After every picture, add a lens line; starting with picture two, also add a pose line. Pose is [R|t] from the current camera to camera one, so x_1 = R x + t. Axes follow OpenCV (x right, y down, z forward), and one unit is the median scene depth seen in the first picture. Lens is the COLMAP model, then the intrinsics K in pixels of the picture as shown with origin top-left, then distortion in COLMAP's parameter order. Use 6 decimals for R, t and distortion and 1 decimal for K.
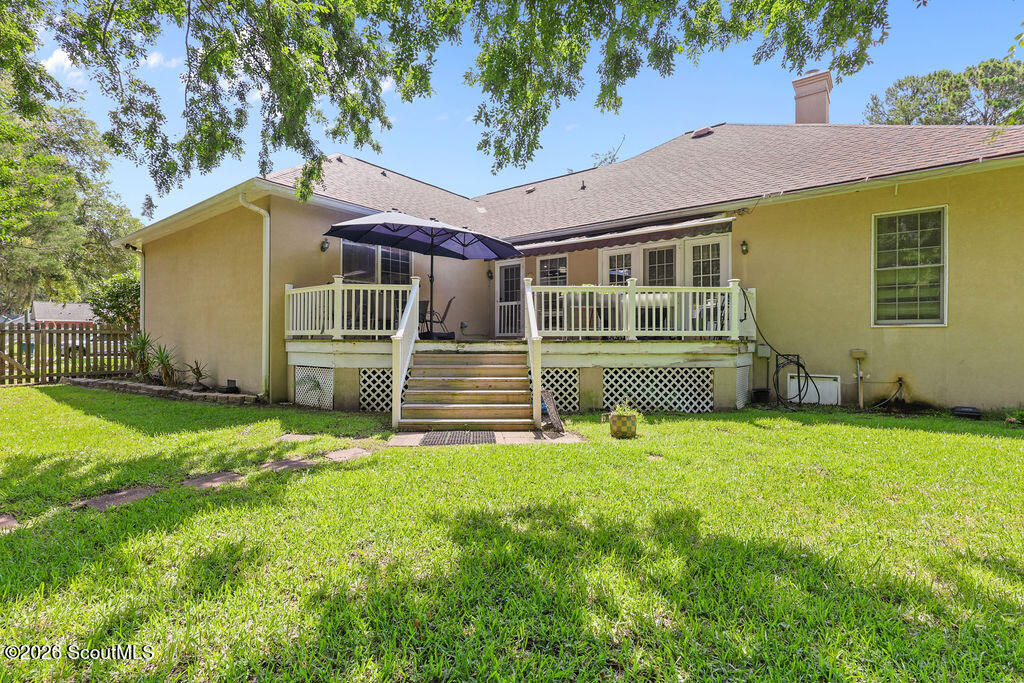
lens RADIAL K [[473.2, 0, 508.5], [0, 473.2, 338.6], [0, 0, 1]] dist [-0.000957, -0.000179]
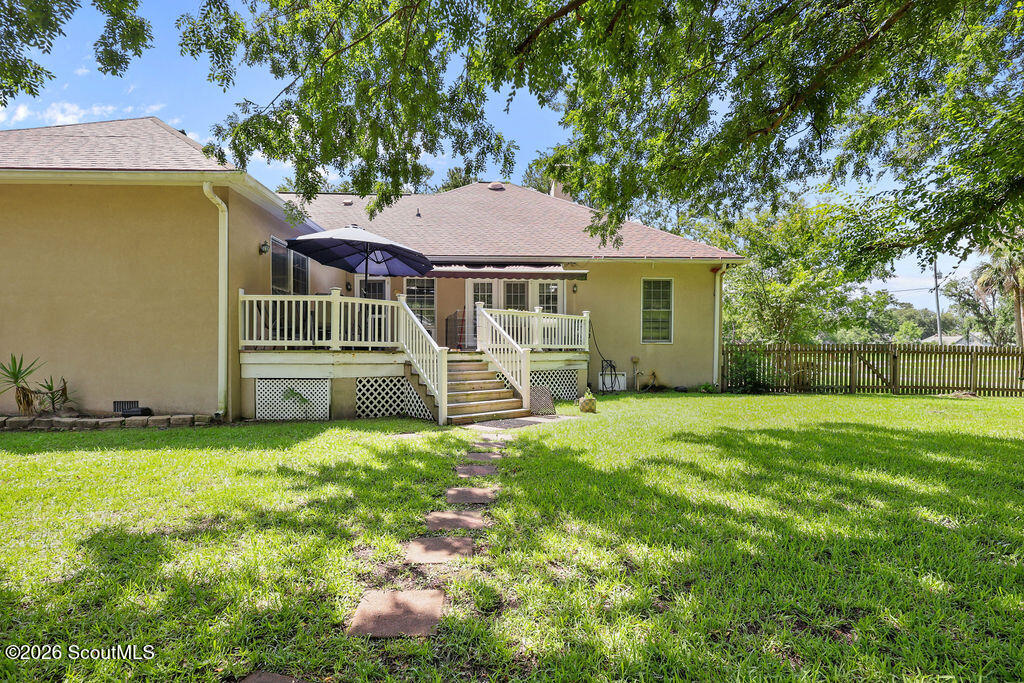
lens RADIAL K [[476.9, 0, 512.7], [0, 476.9, 358.7], [0, 0, 1]] dist [0.000642, 0.000031]
pose [[0.767492, -0.010178, 0.640978, -0.704293], [-0.003603, 0.999790, 0.020190, -0.002253], [-0.641048, -0.017805, 0.767294, -0.033912]]
